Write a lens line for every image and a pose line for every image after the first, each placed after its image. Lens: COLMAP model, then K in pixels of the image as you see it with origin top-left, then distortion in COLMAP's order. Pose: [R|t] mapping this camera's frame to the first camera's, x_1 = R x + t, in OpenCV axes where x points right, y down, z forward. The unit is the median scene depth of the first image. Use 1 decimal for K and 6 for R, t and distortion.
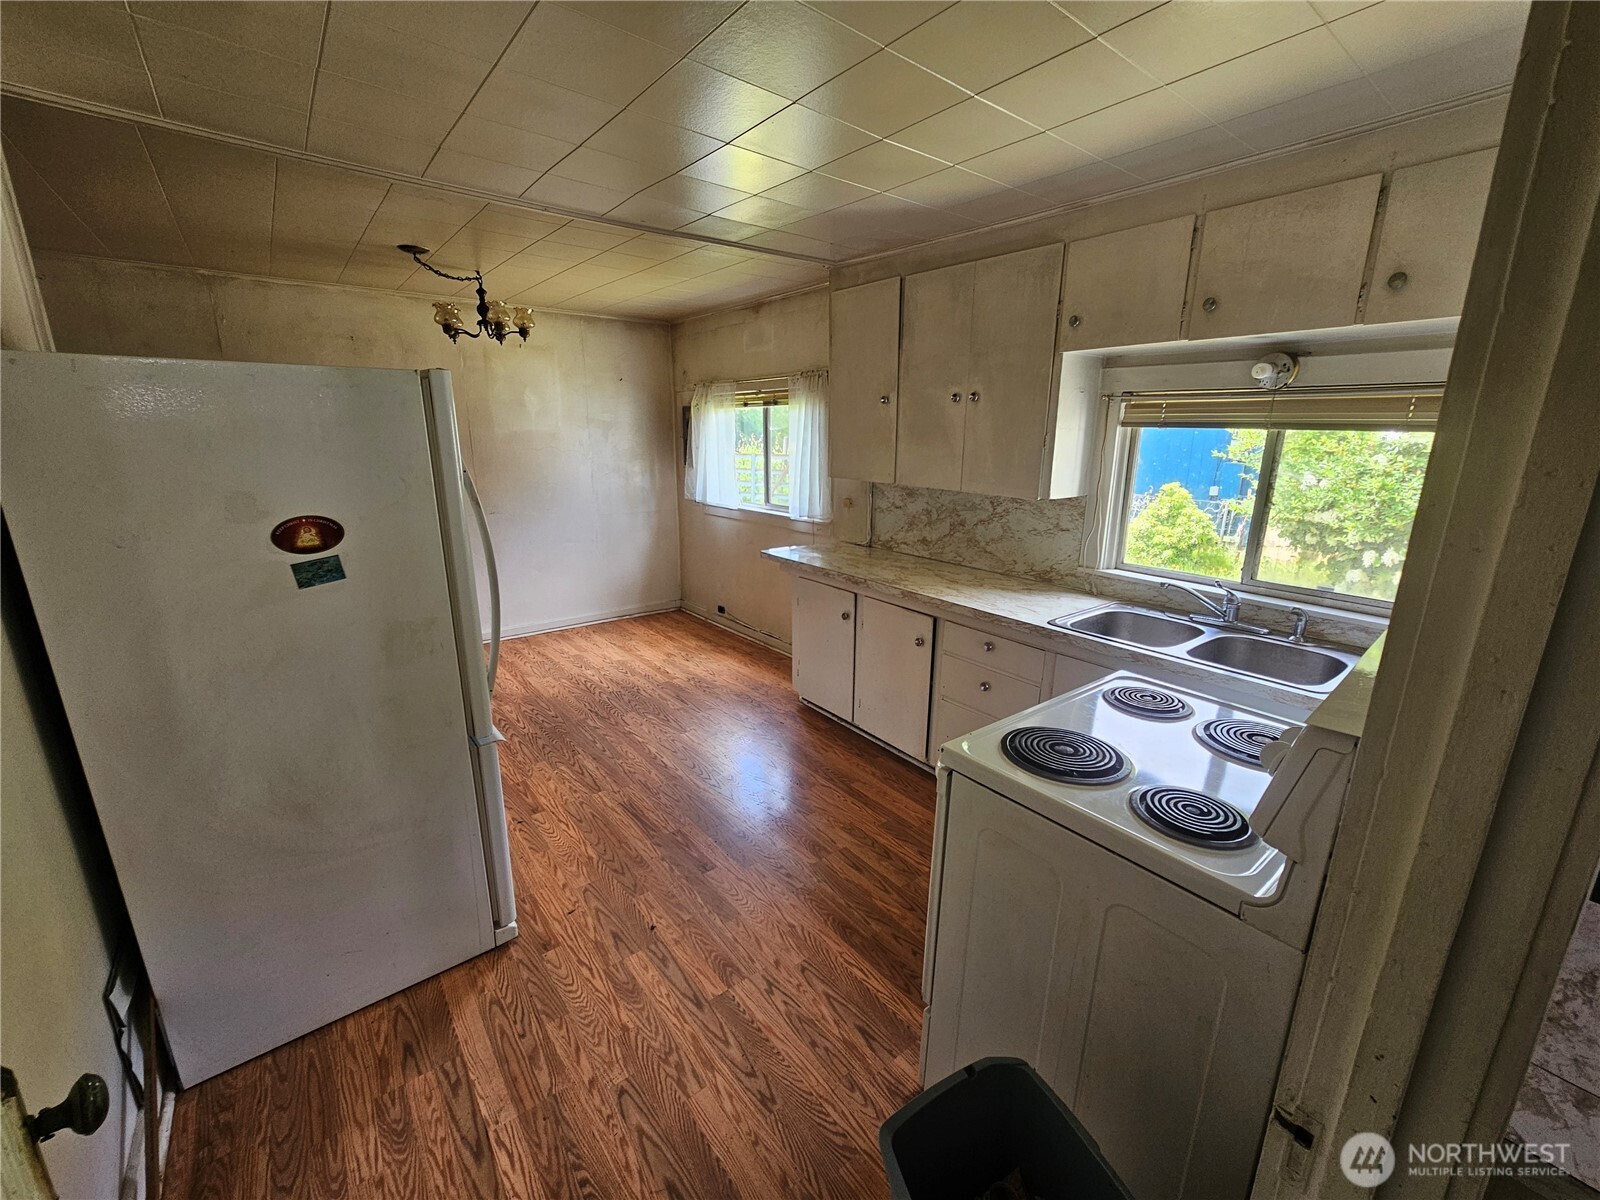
lens RADIAL K [[651.8, 0, 807.4], [0, 651.8, 596.4], [0, 0, 1]] dist [-0.013316, -0.000177]
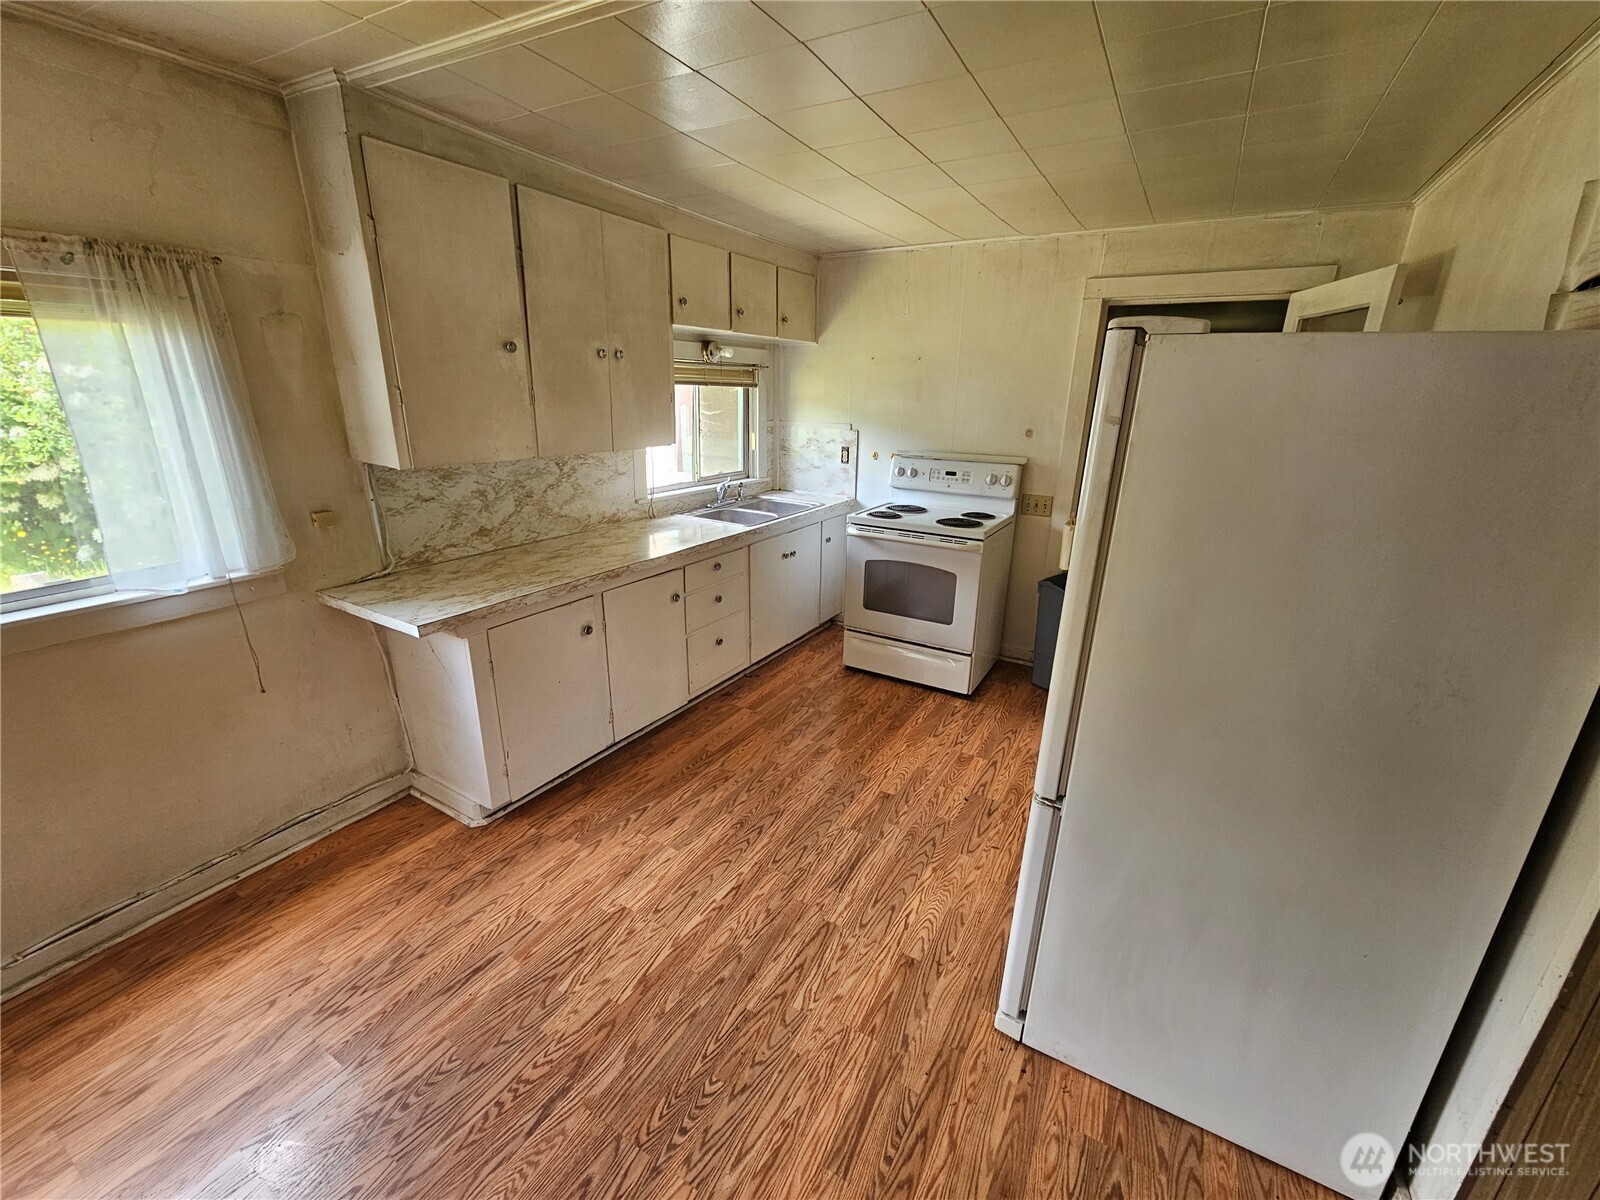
lens RADIAL K [[651.8, 0, 807.4], [0, 651.8, 596.4], [0, 0, 1]] dist [-0.013316, -0.000177]
pose [[-0.365298, -0.303001, 0.880198, -0.752312], [0.203704, 0.896608, 0.393191, -0.273184], [-0.908329, 0.322932, -0.265807, 0.998929]]
